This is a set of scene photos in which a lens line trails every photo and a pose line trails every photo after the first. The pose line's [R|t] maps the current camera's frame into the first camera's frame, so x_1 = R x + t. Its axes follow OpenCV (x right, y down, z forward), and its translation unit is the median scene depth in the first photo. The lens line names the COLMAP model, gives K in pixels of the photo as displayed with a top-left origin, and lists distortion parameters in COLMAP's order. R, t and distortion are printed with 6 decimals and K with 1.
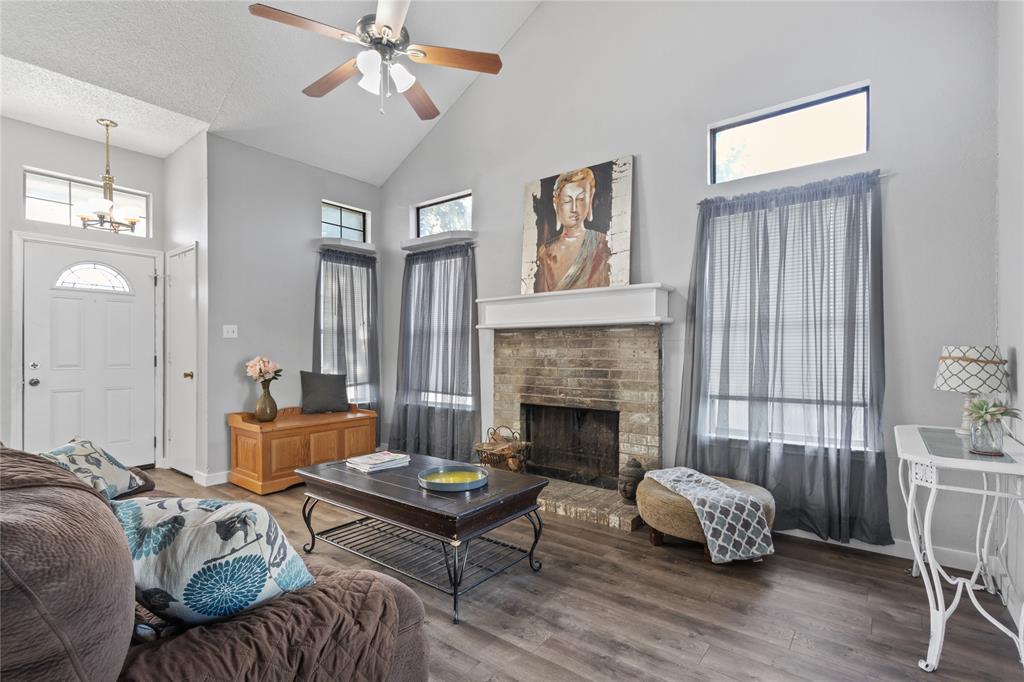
lens RADIAL K [[485.2, 0, 511.5], [0, 485.2, 348.1], [0, 0, 1]] dist [0.001201, 0.000667]
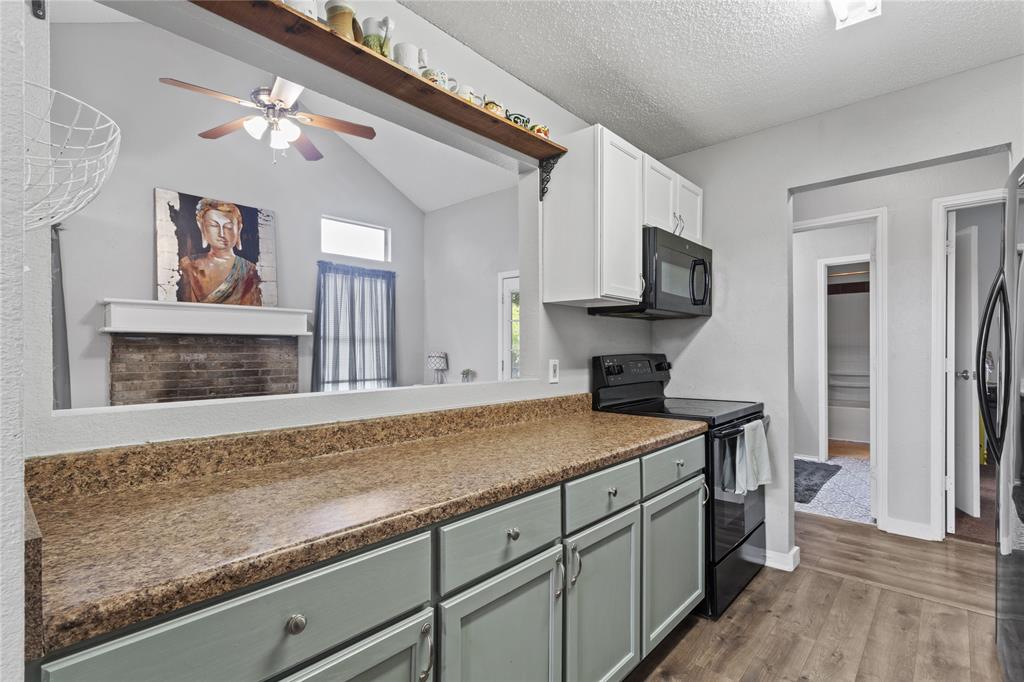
lens RADIAL K [[485.2, 0, 511.5], [0, 485.2, 348.1], [0, 0, 1]] dist [0.001201, 0.000667]
pose [[0.081674, 0.002872, 0.996655, -0.975198], [-0.005564, 0.999982, -0.002425, -0.012301], [-0.996644, -0.005347, 0.081688, 0.201806]]
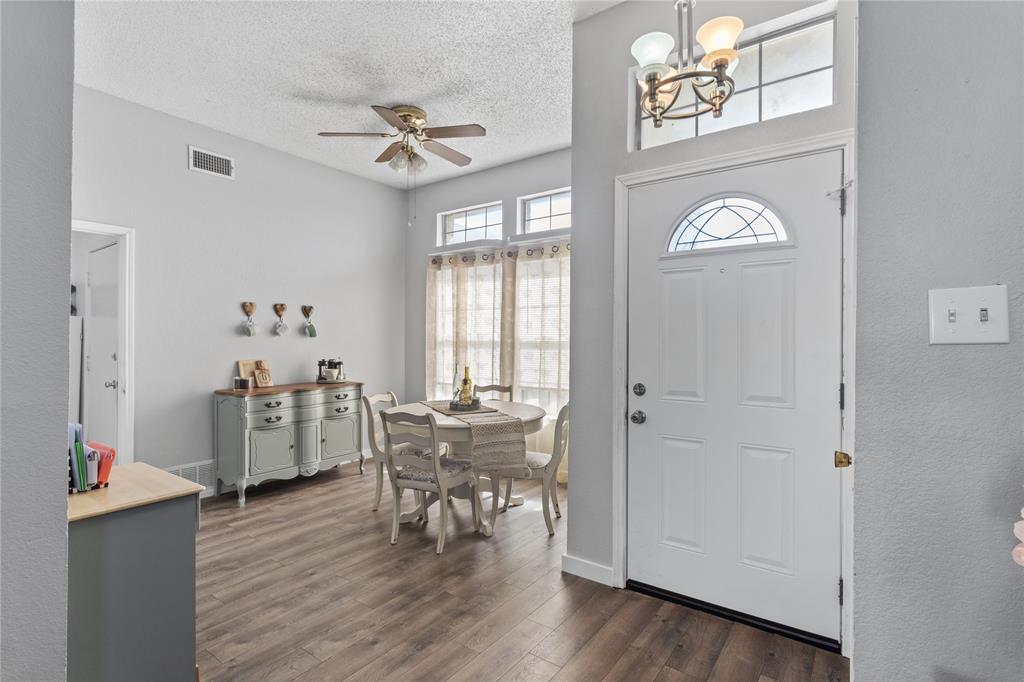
lens RADIAL K [[489.3, 0, 512.0], [0, 489.3, 341.0], [0, 0, 1]] dist [0.000635, 0.000366]
pose [[0.026498, -0.004932, -0.999637, -0.384874], [0.004632, 0.999978, -0.004811, -0.023251], [0.999638, -0.004503, 0.026520, 0.844680]]
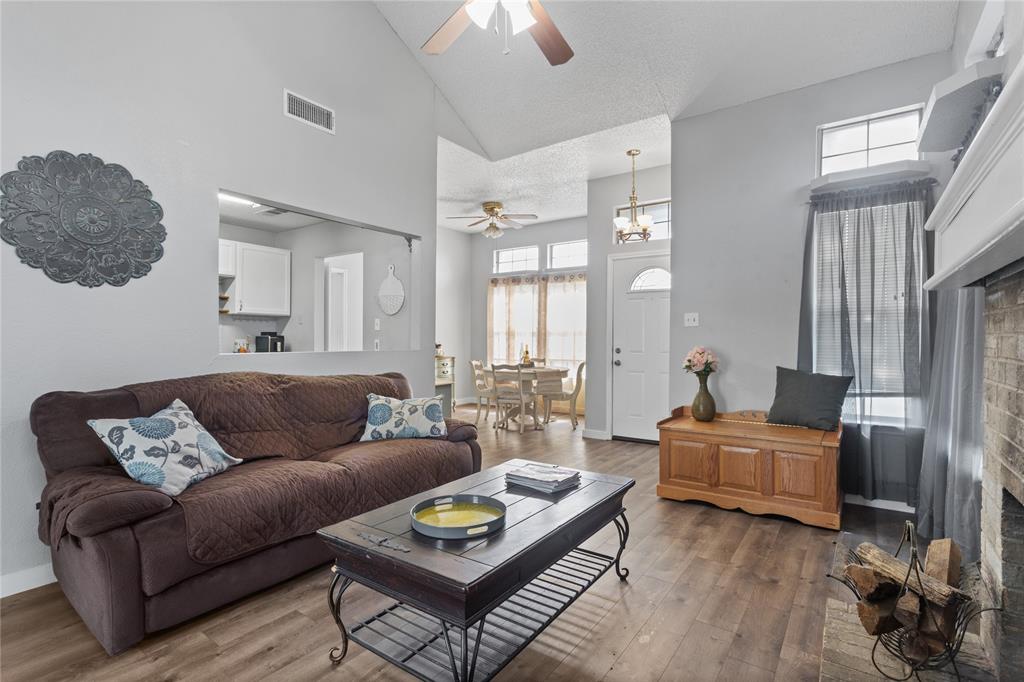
lens RADIAL K [[489.3, 0, 512.0], [0, 489.3, 341.0], [0, 0, 1]] dist [0.000635, 0.000366]
pose [[0.042582, 0.001746, -0.999091, 0.390811], [0.004444, 0.999988, 0.001937, 0.004611], [0.999083, -0.004523, 0.042573, 0.658248]]
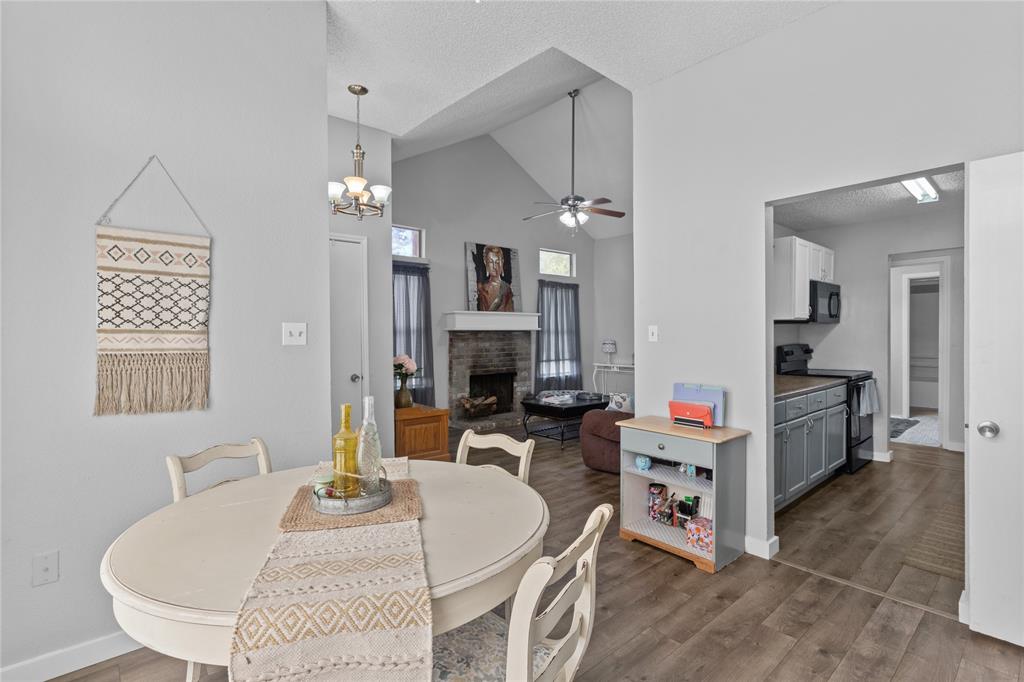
lens RADIAL K [[484.2, 0, 509.2], [0, 484.2, 336.9], [0, 0, 1]] dist [0.000634, 0.001139]
pose [[0.190232, -0.008662, 0.981701, -1.669895], [-0.002546, 0.999953, 0.009316, -0.036753], [-0.981736, -0.004272, 0.190201, 0.586445]]
